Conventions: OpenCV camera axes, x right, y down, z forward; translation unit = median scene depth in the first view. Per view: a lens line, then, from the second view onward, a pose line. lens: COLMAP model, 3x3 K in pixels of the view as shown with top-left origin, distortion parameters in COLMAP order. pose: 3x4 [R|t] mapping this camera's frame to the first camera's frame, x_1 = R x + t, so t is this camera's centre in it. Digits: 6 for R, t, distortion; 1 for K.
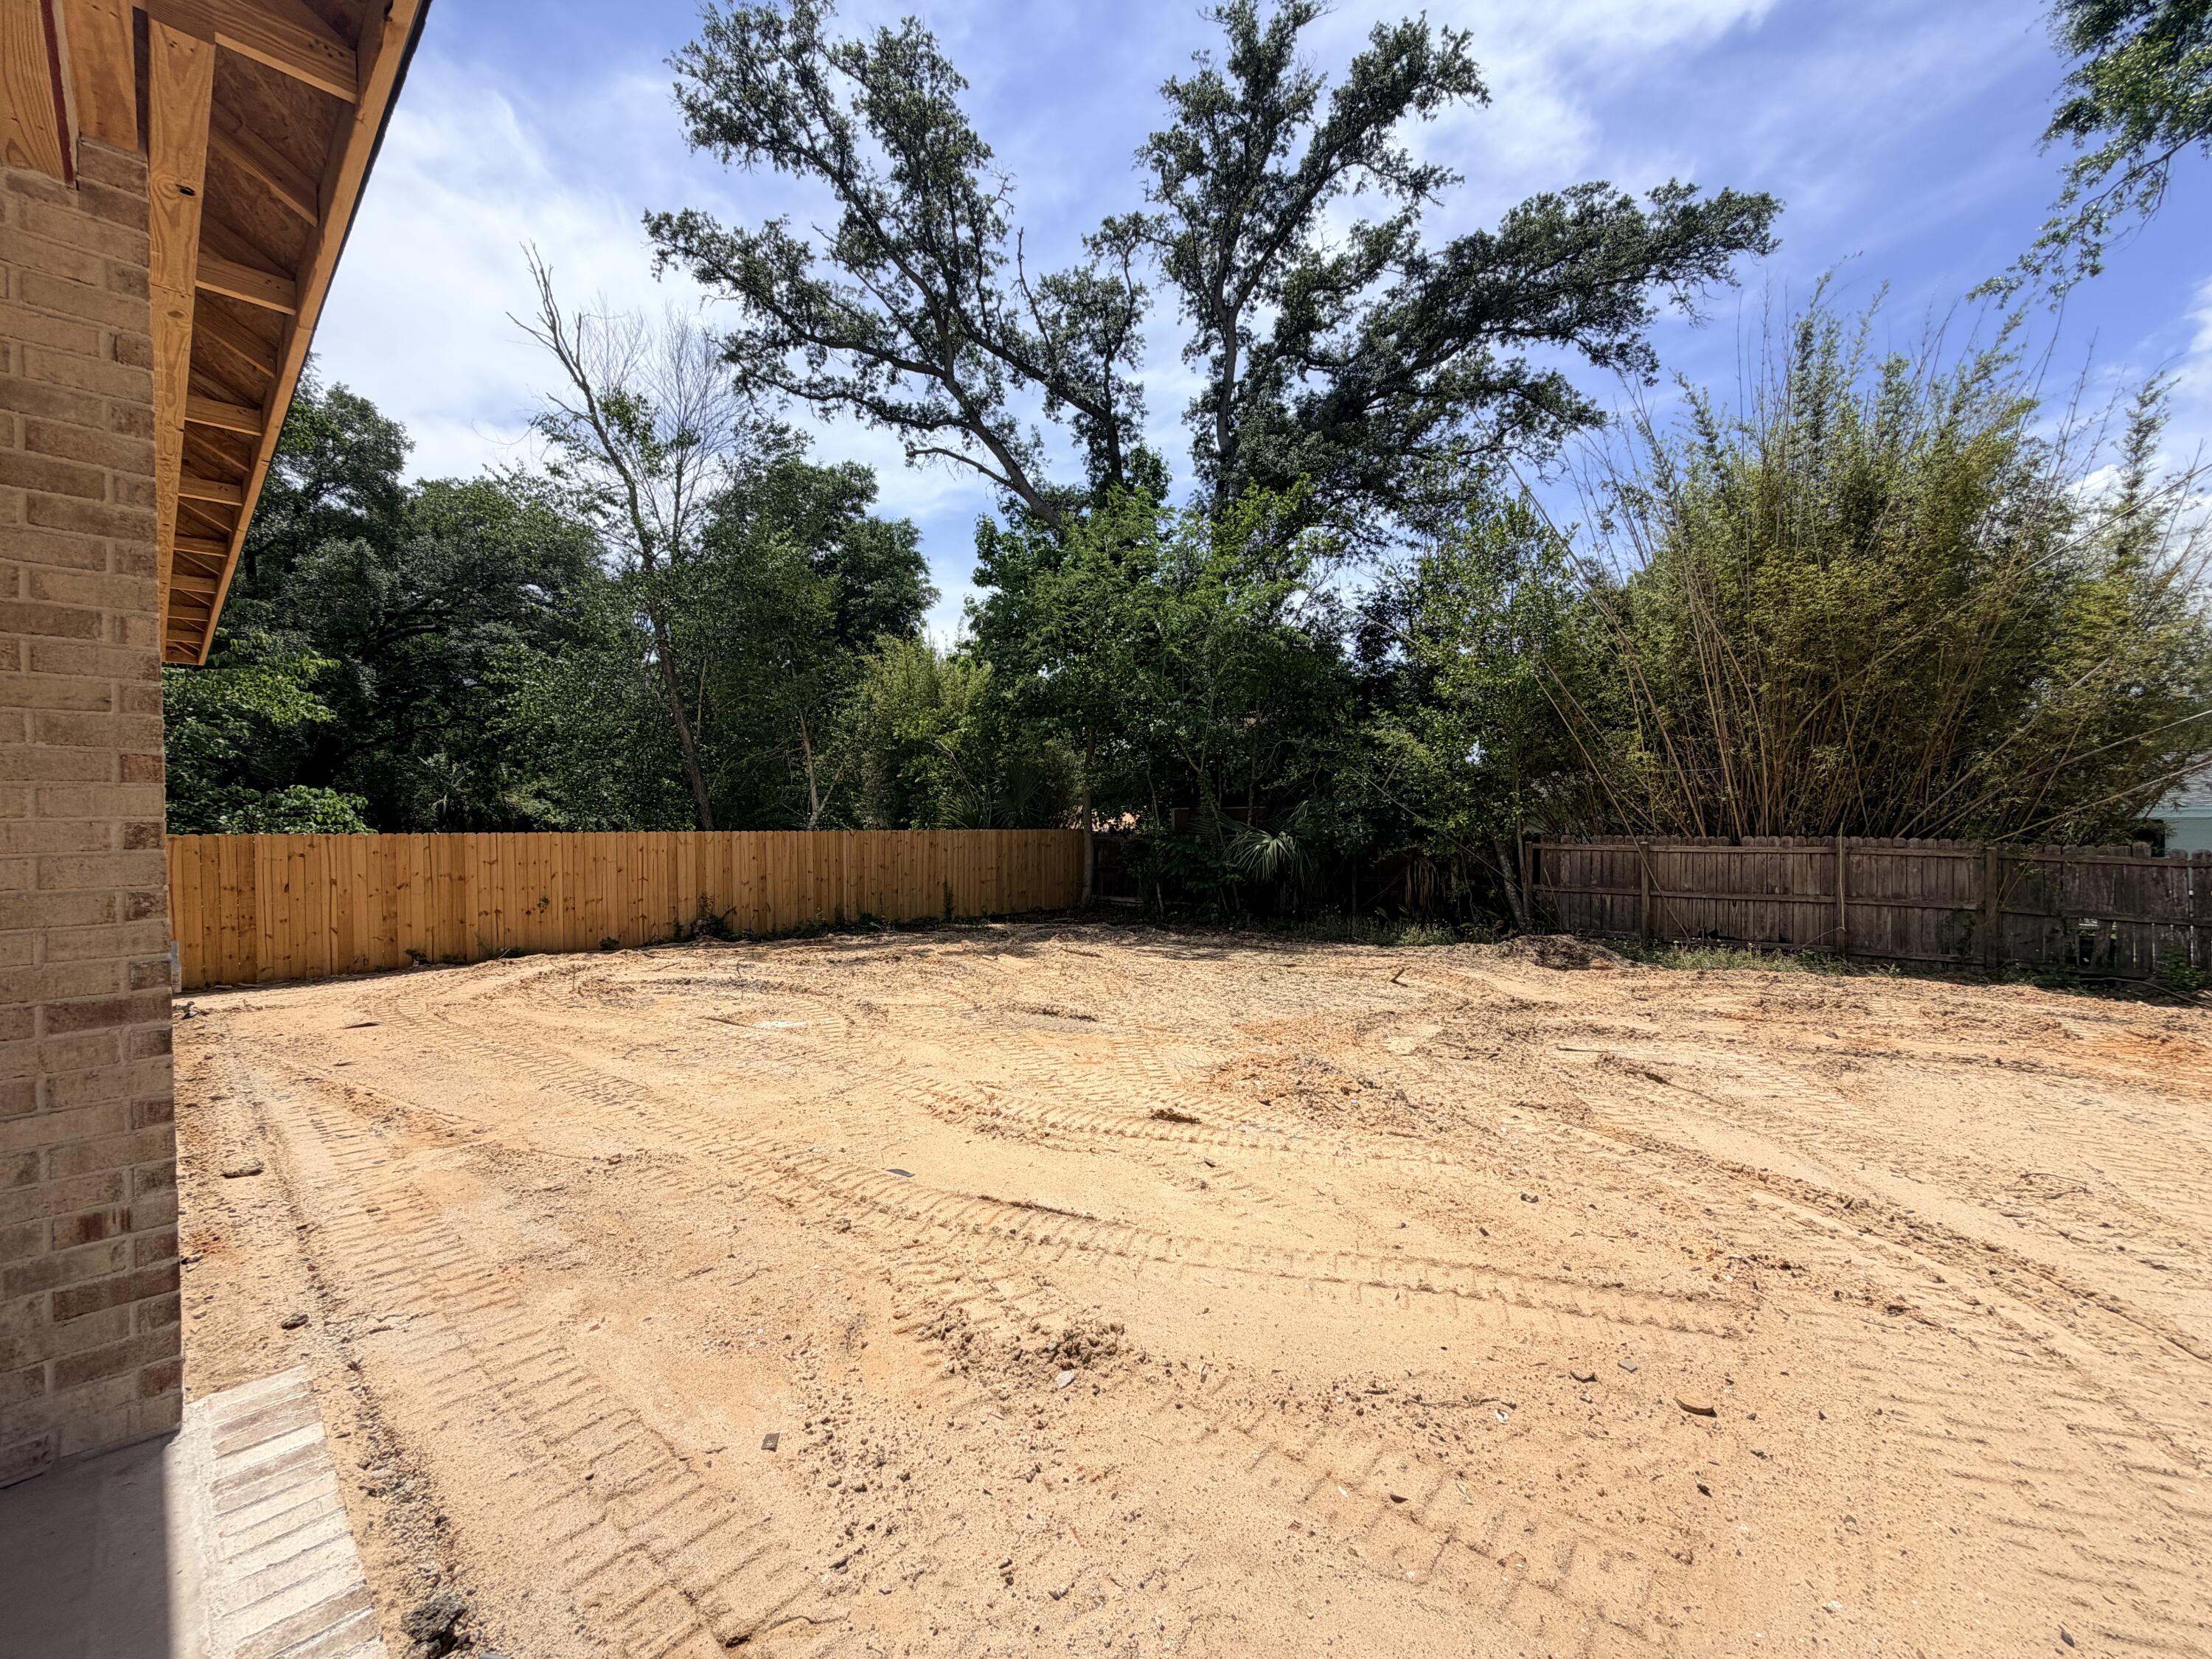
lens RADIAL K [[881.2, 0, 1104.8], [0, 881.2, 828.6], [0, 0, 1]] dist [-0.000757, 0.000274]
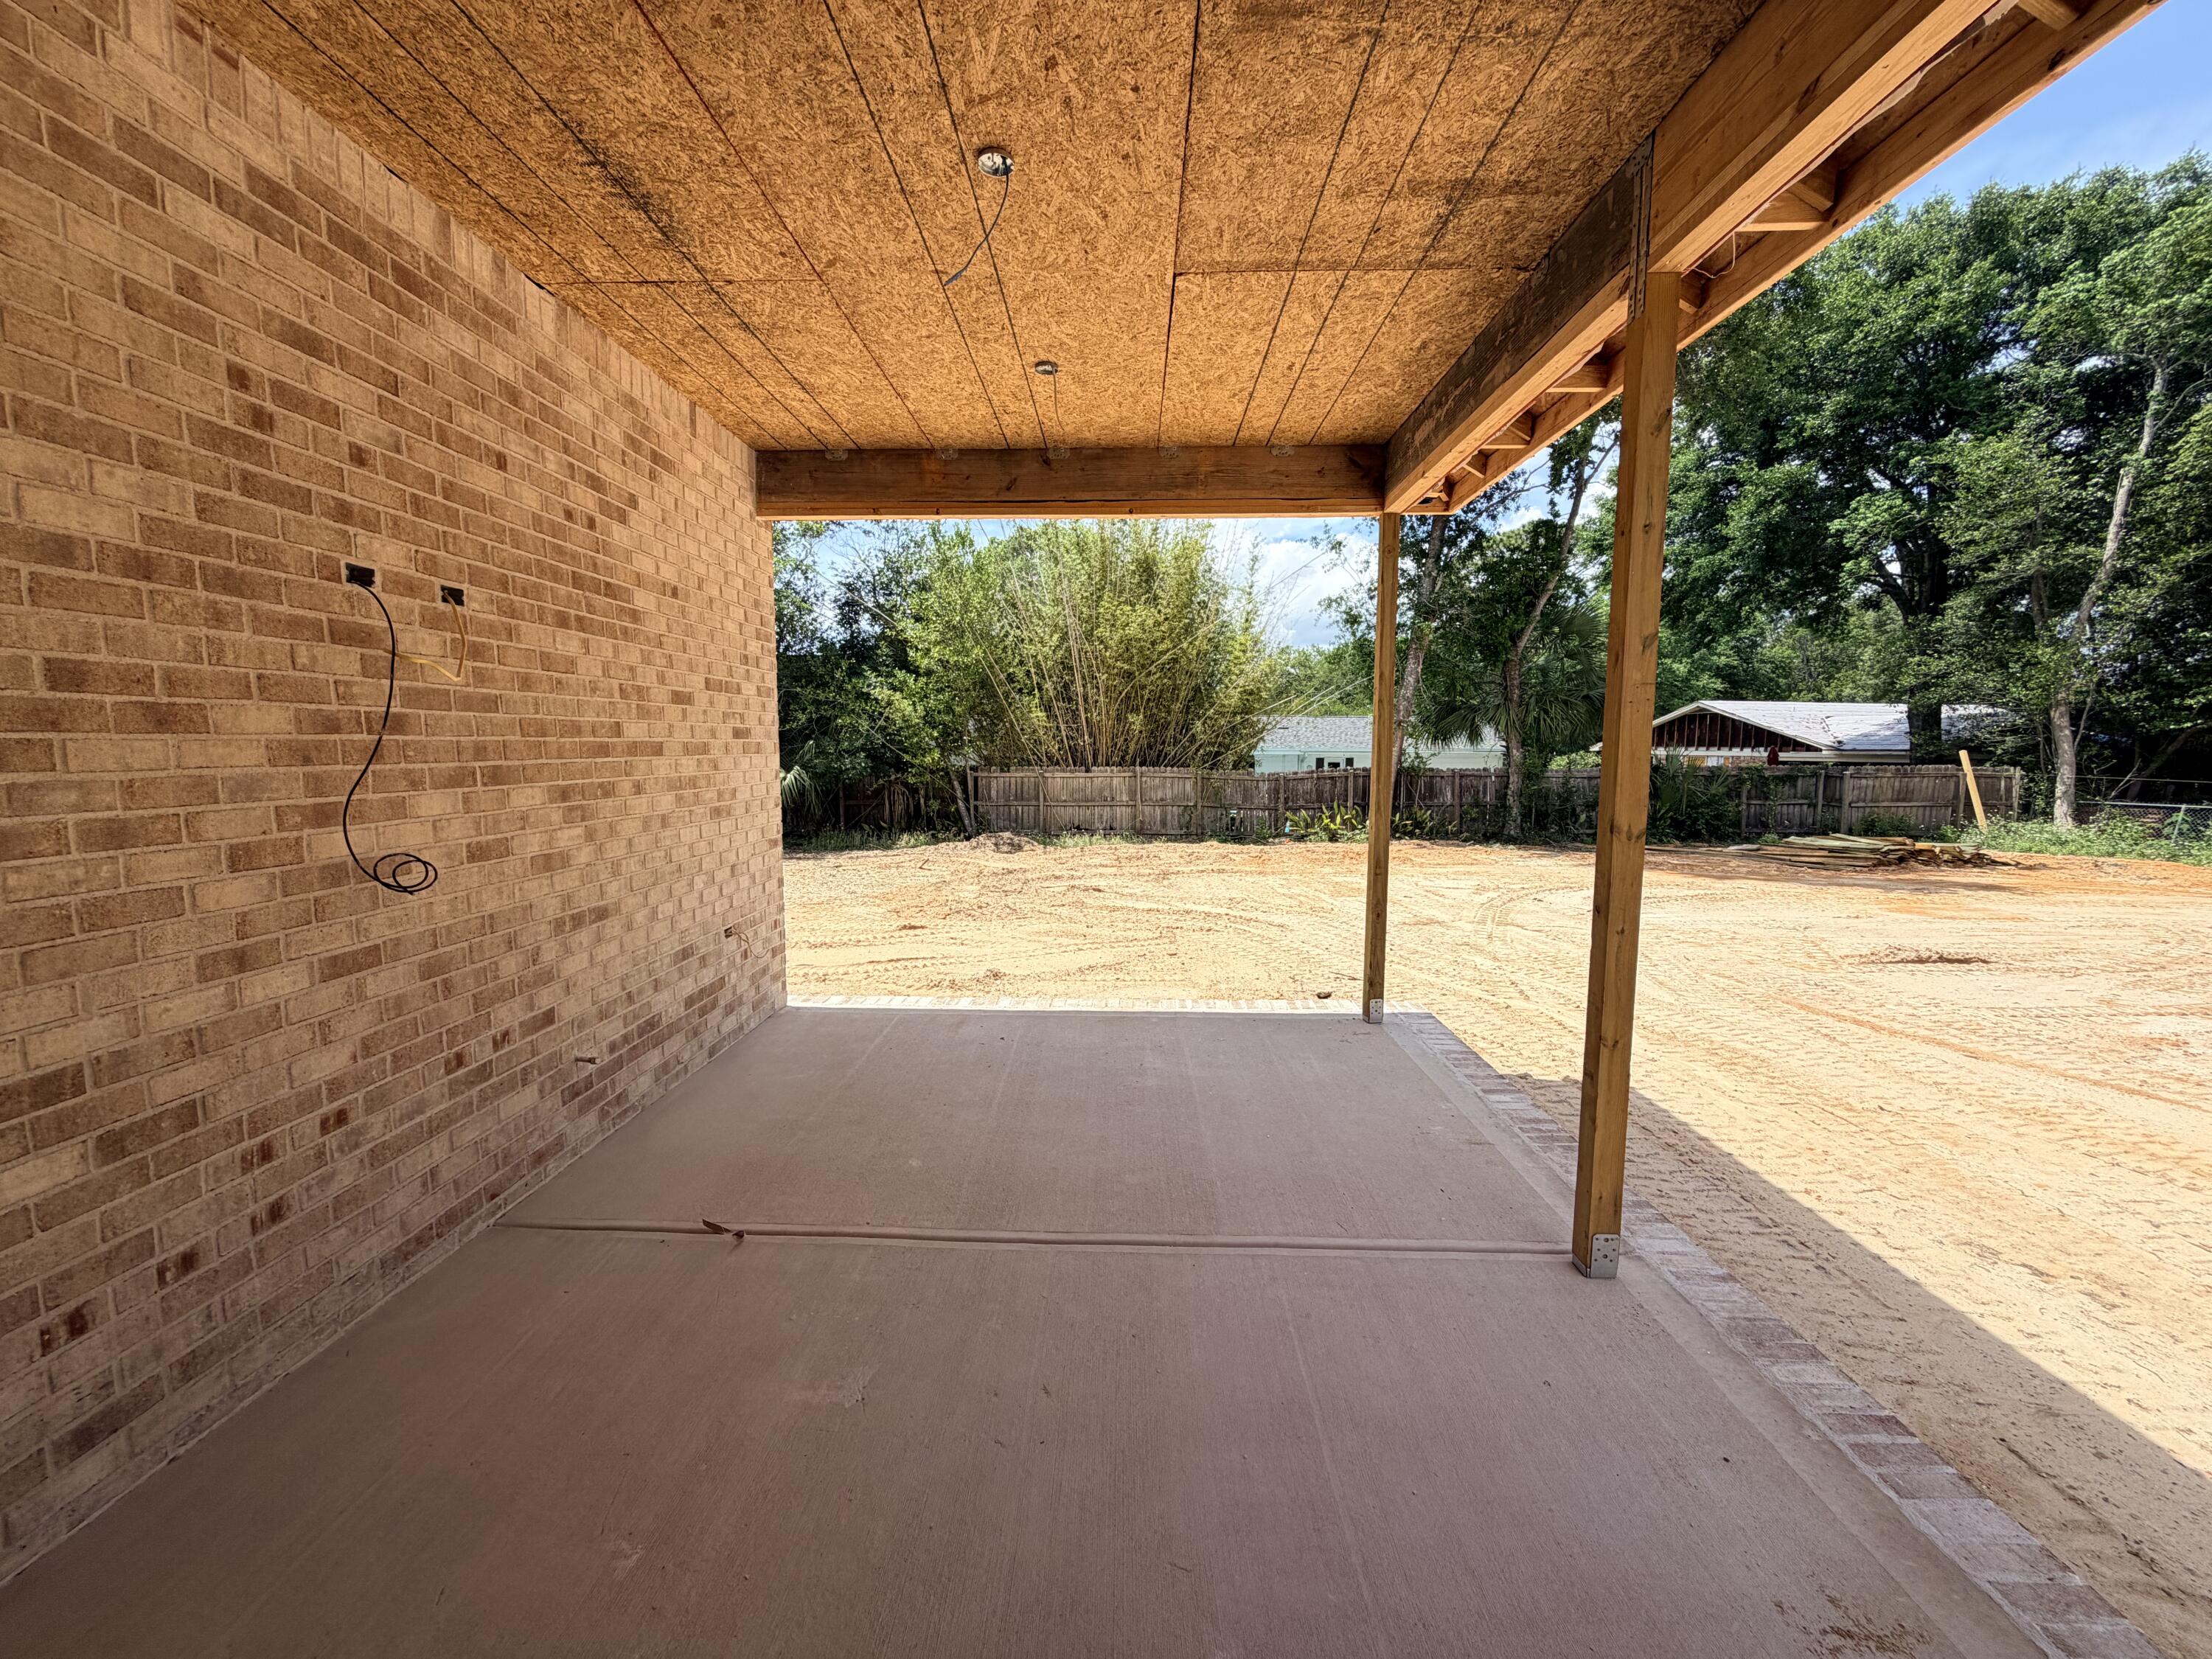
lens RADIAL K [[881.2, 0, 1103.7], [0, 881.2, 829.3], [0, 0, 1]] dist [-0.000757, 0.000274]
pose [[0.755143, -0.053219, 0.653397, -0.339921], [0.001504, 0.996837, 0.079453, -0.005532], [-0.655559, -0.059016, 0.752835, -0.256859]]
